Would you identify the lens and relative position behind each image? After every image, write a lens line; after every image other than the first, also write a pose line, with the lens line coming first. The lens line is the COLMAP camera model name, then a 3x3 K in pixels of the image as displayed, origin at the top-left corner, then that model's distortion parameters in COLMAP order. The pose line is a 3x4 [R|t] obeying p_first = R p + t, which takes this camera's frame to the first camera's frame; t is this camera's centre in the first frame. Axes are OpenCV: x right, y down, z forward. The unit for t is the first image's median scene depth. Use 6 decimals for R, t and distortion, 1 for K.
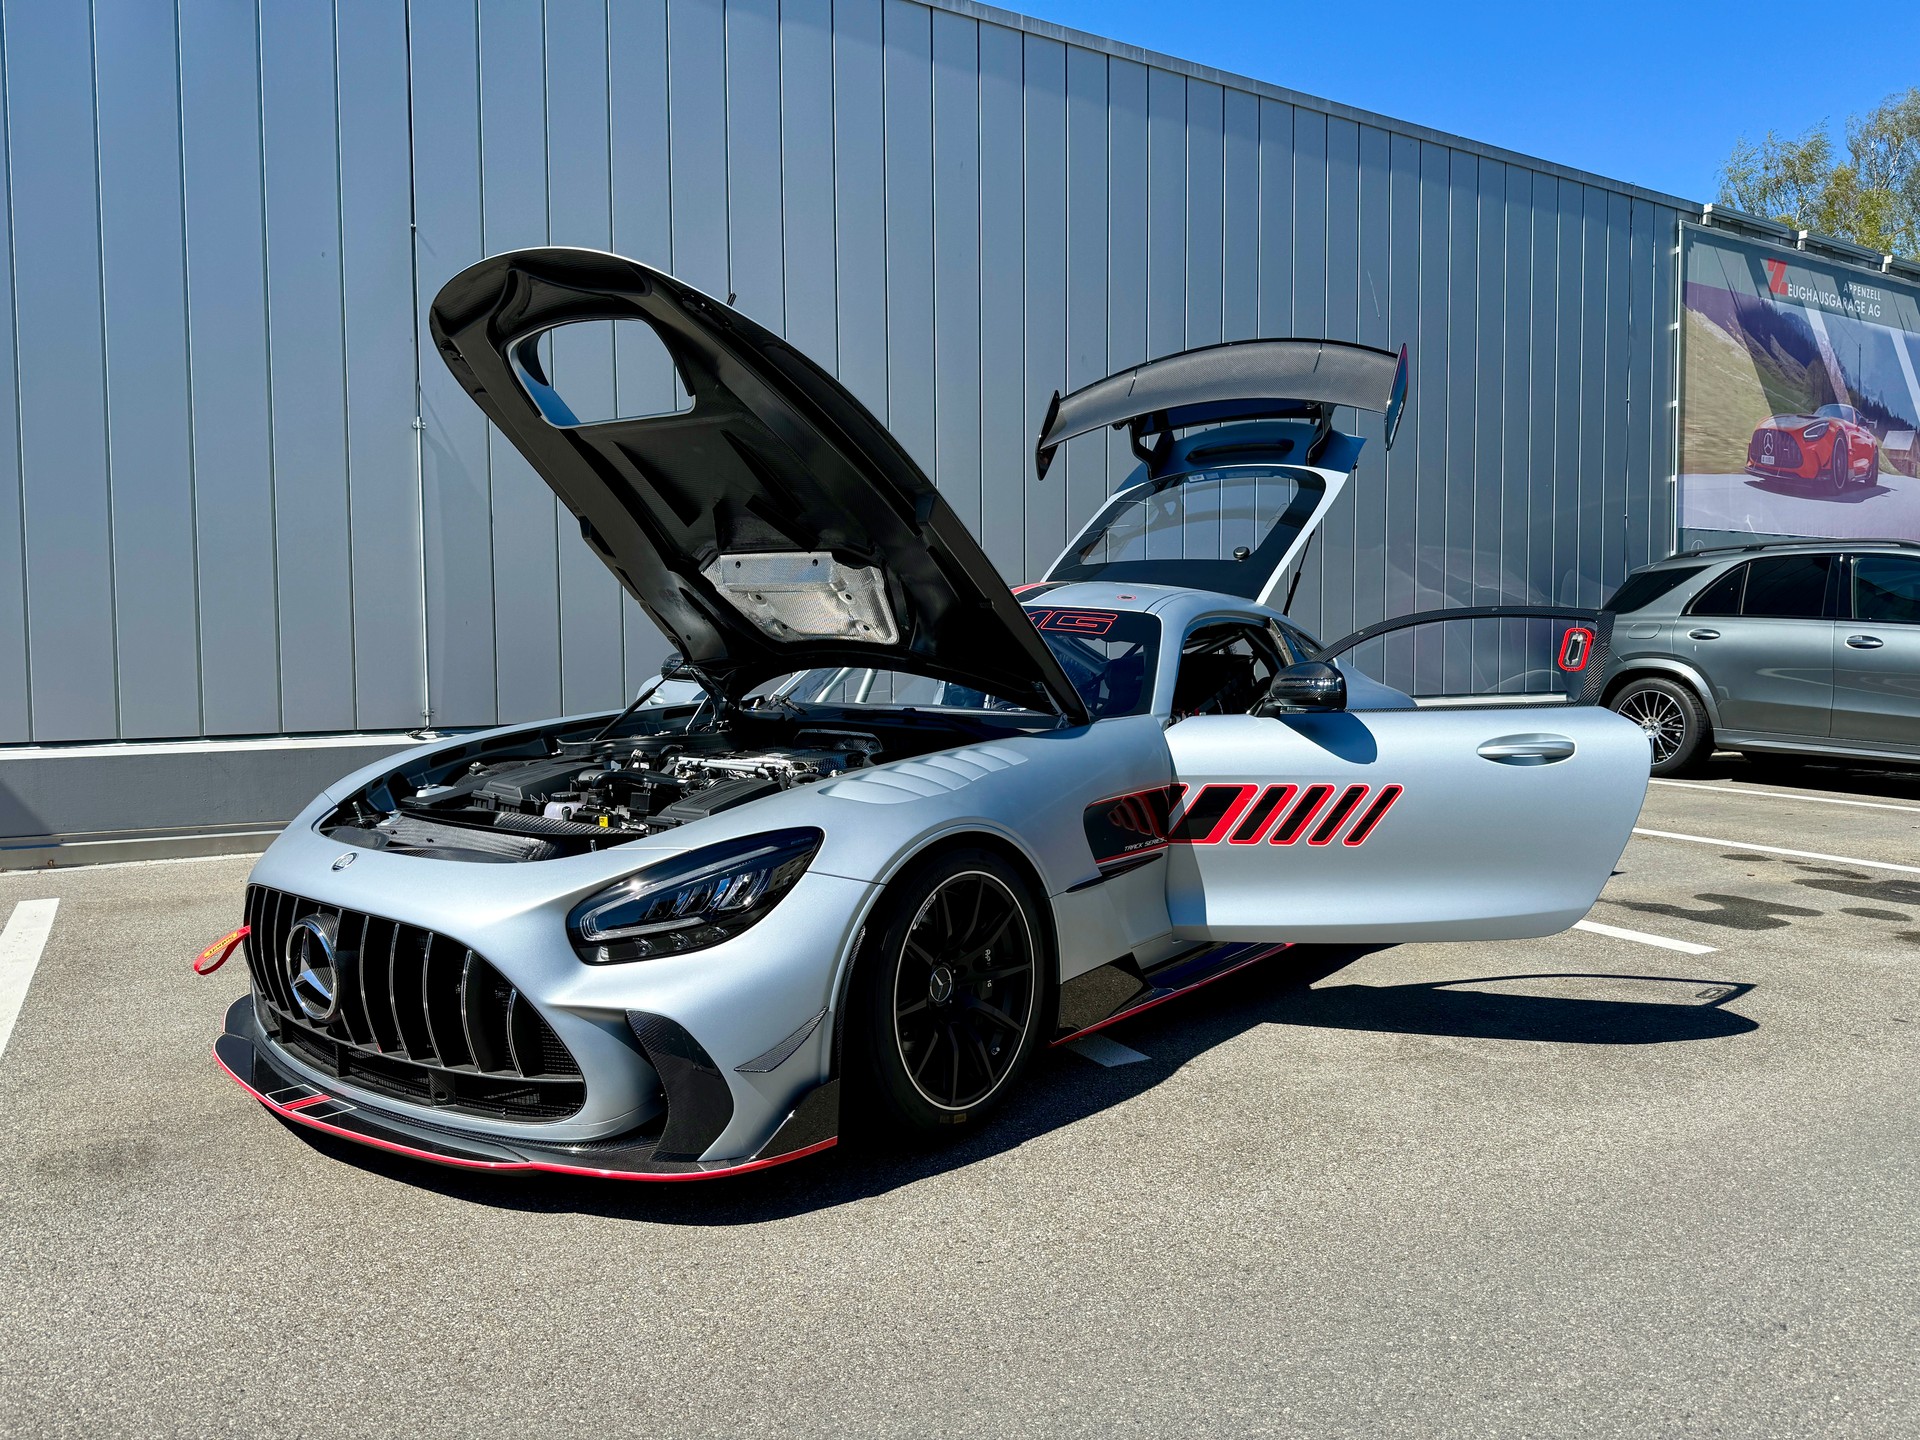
lens RADIAL K [[1346.8, 0, 954.3], [0, 1346.8, 717.8], [0, 0, 1]] dist [0.044651, -0.062066]
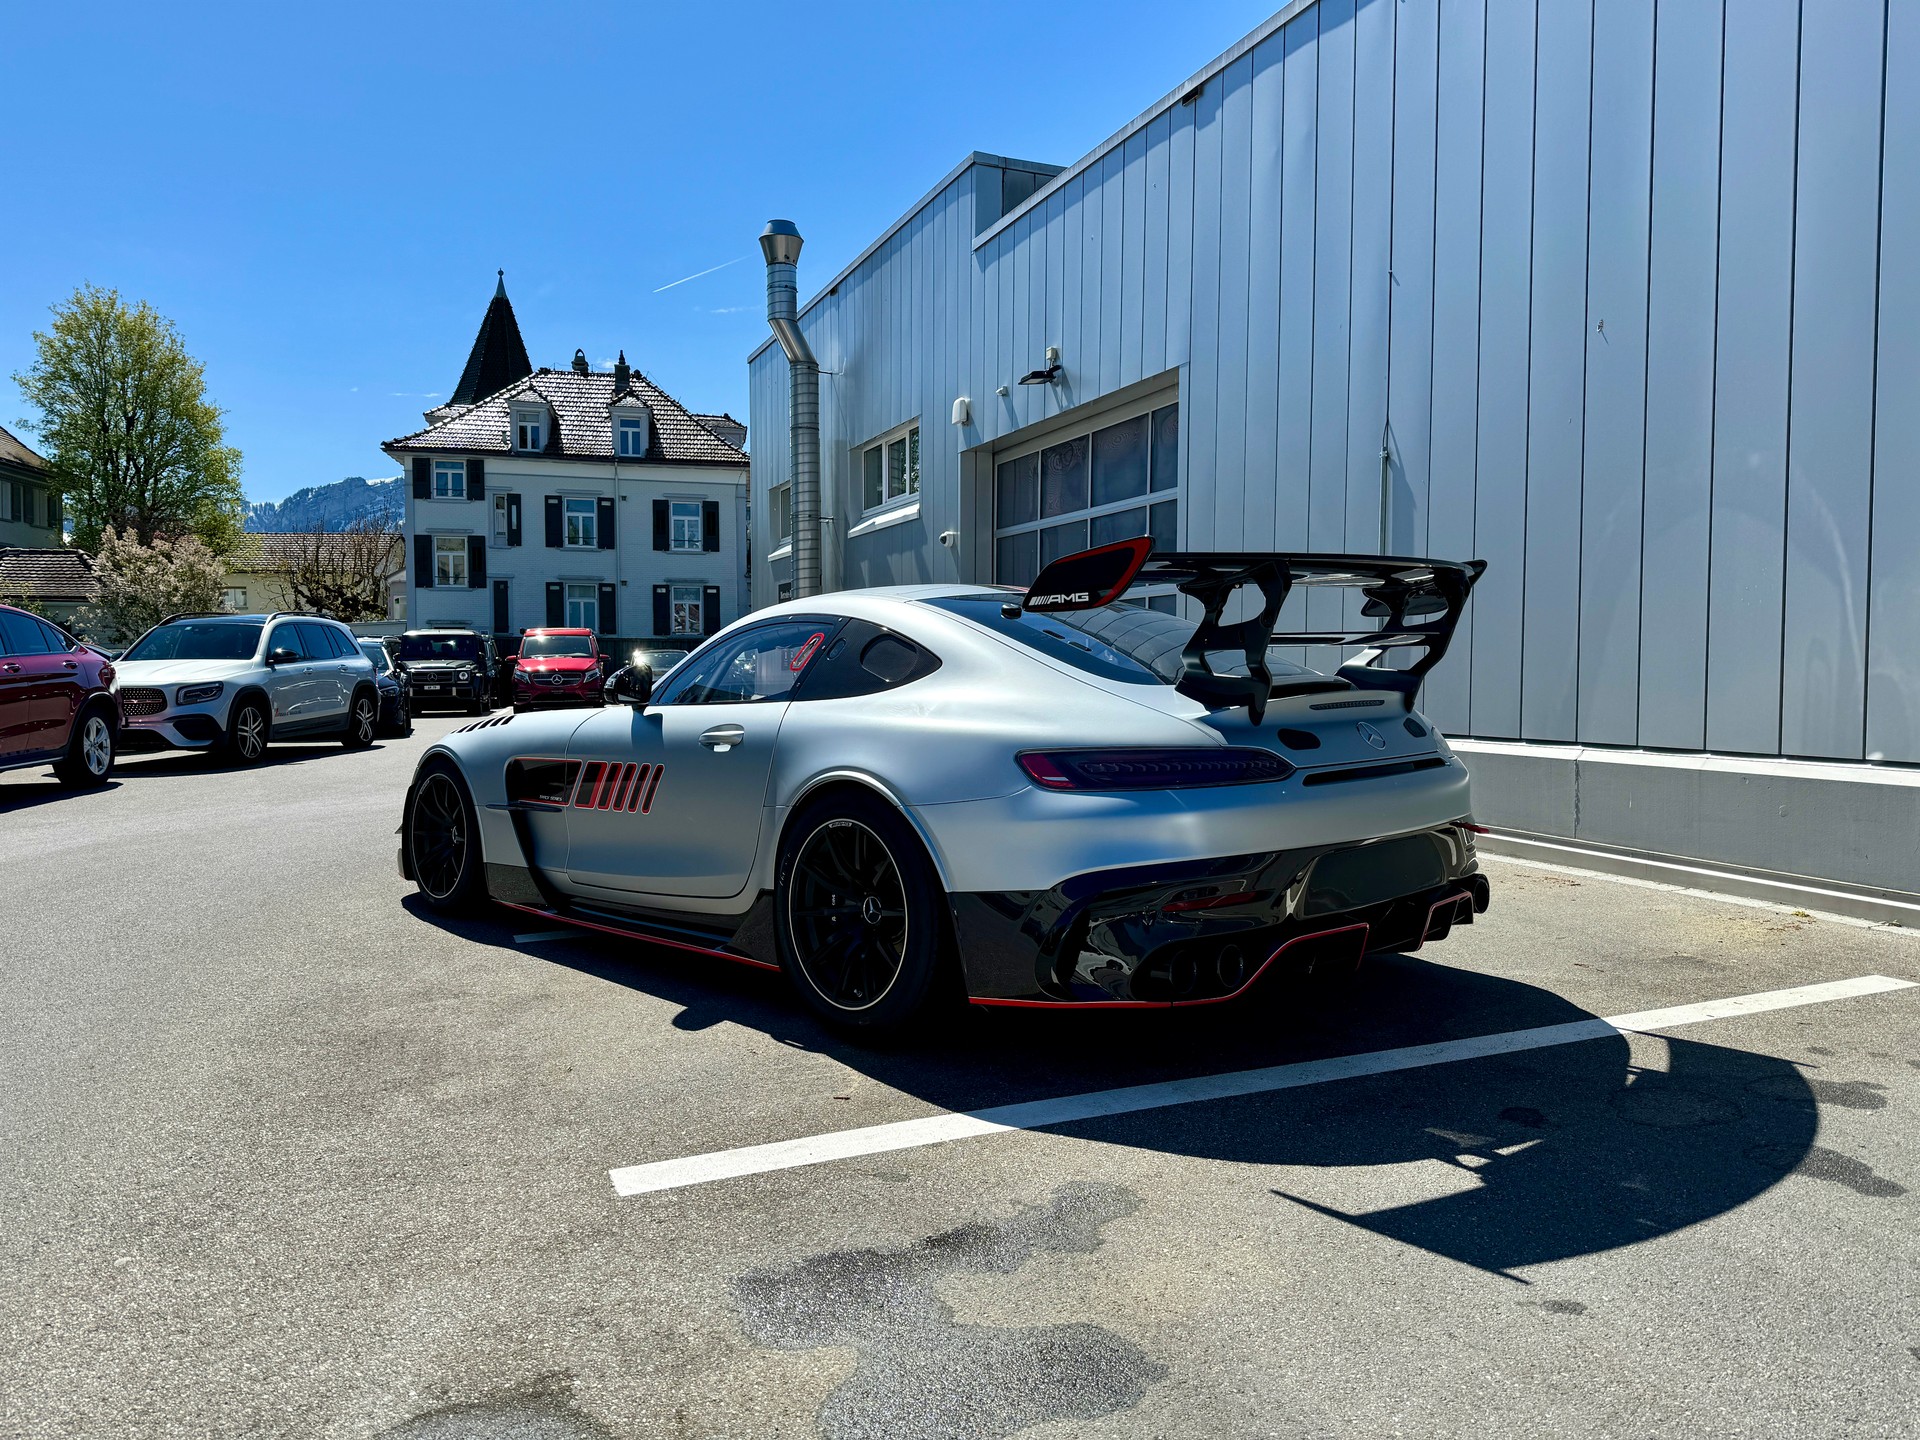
lens RADIAL K [[1346.8, 0, 954.3], [0, 1346.8, 717.8], [0, 0, 1]] dist [0.044651, -0.062066]
pose [[-0.144083, 0.041645, -0.988689, 0.956098], [-0.048541, 0.997614, 0.049095, -0.050703], [0.988374, 0.055066, -0.141717, 1.059754]]
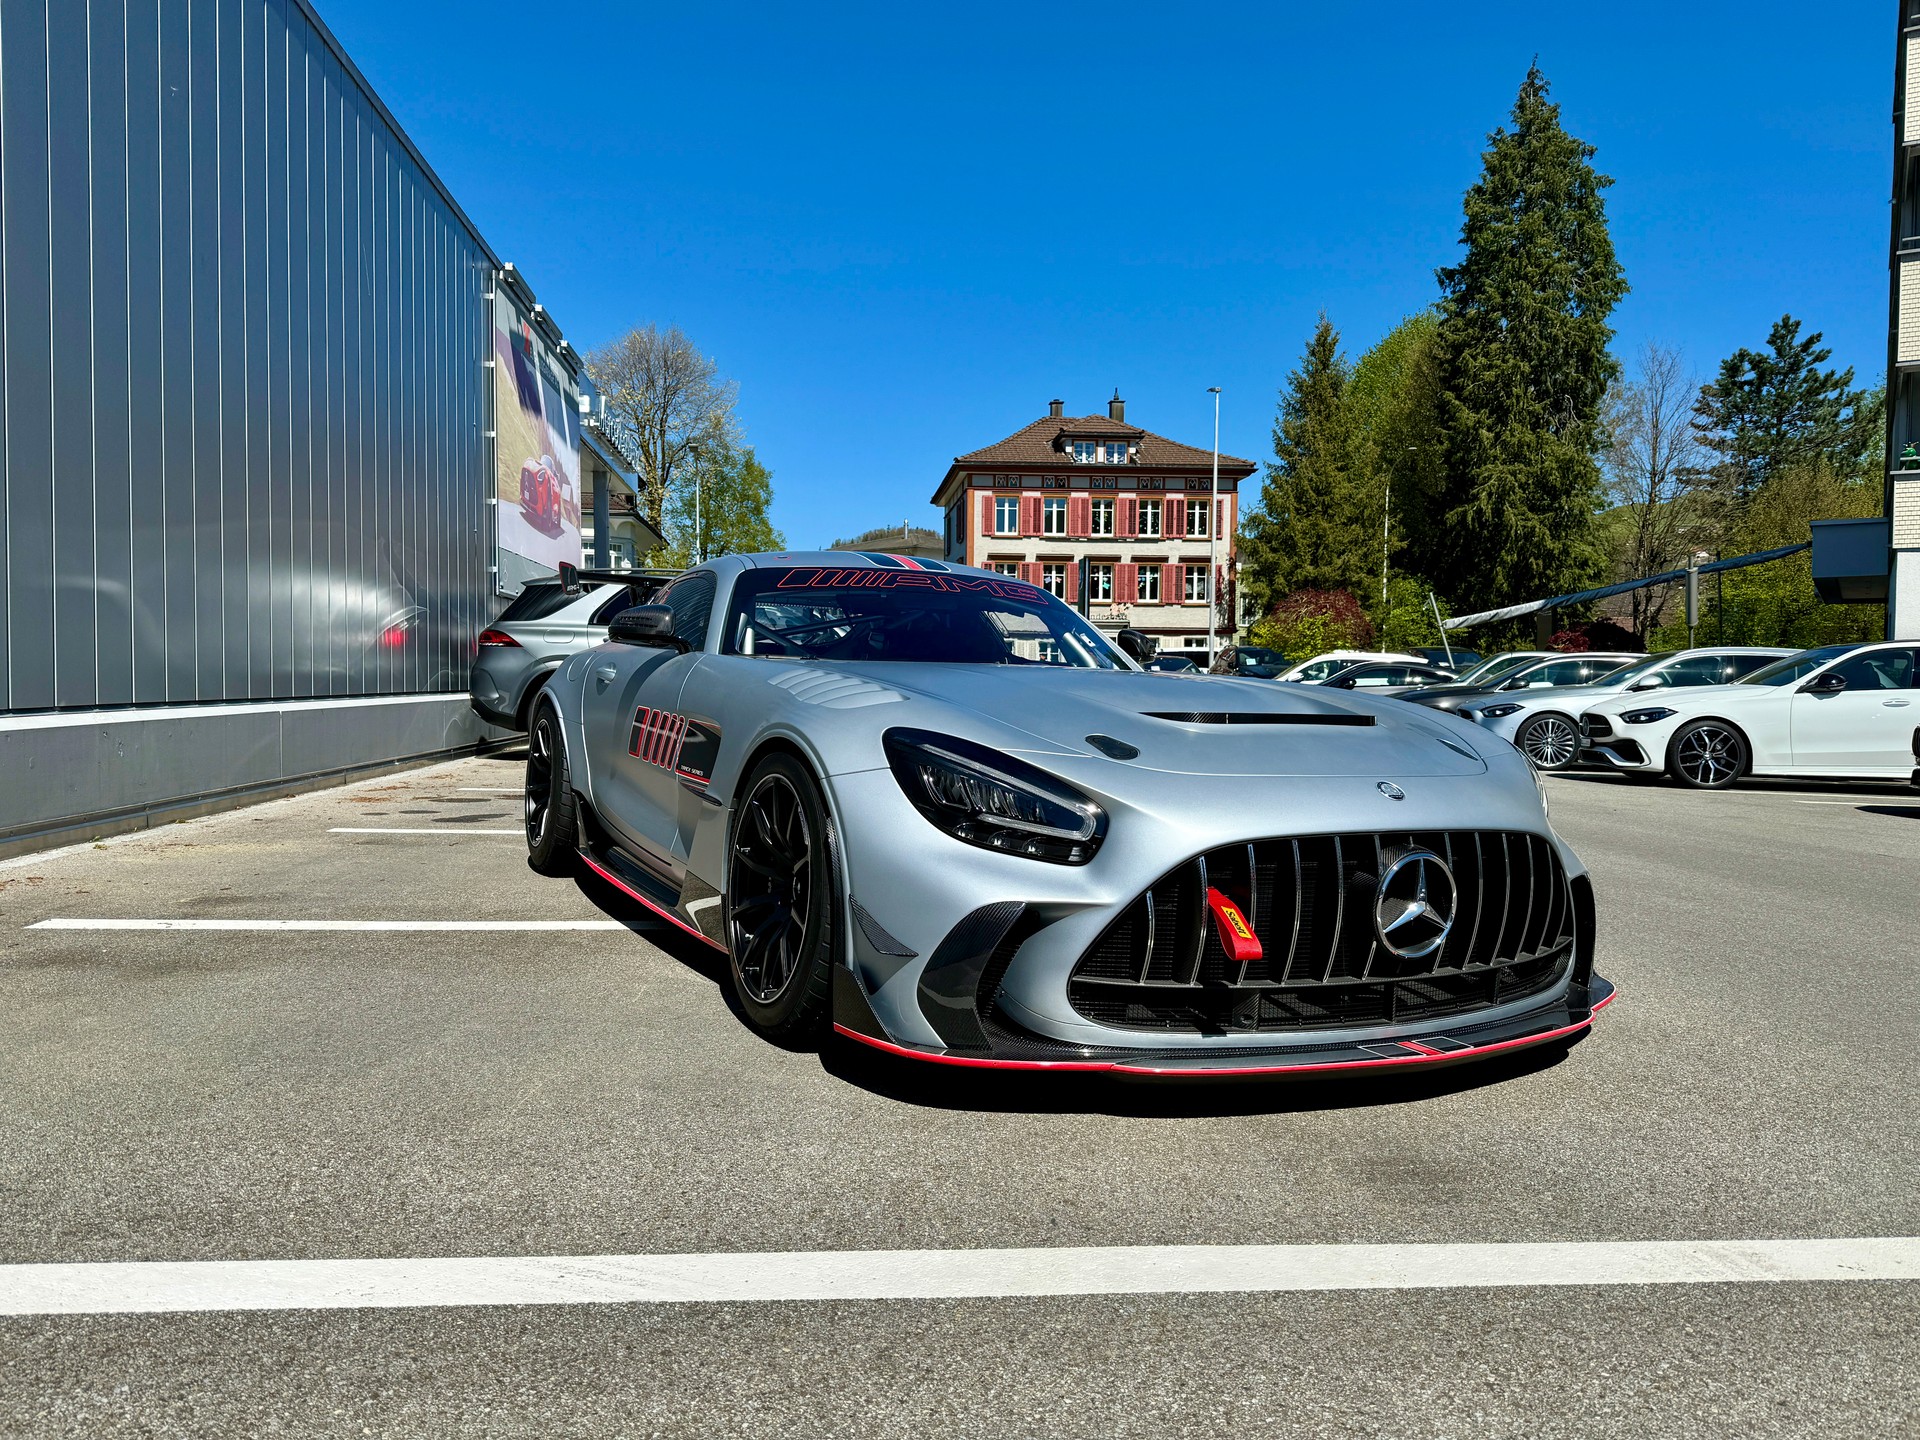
lens RADIAL K [[1337.4, 0, 947.9], [0, 1337.4, 714.9], [0, 0, 1]] dist [0.077400, -0.111292]
pose [[0.410908, -0.015052, 0.911553, -0.757710], [0.034311, 0.999411, 0.001037, 0.022701], [-0.911031, 0.030850, 0.411182, 0.474132]]
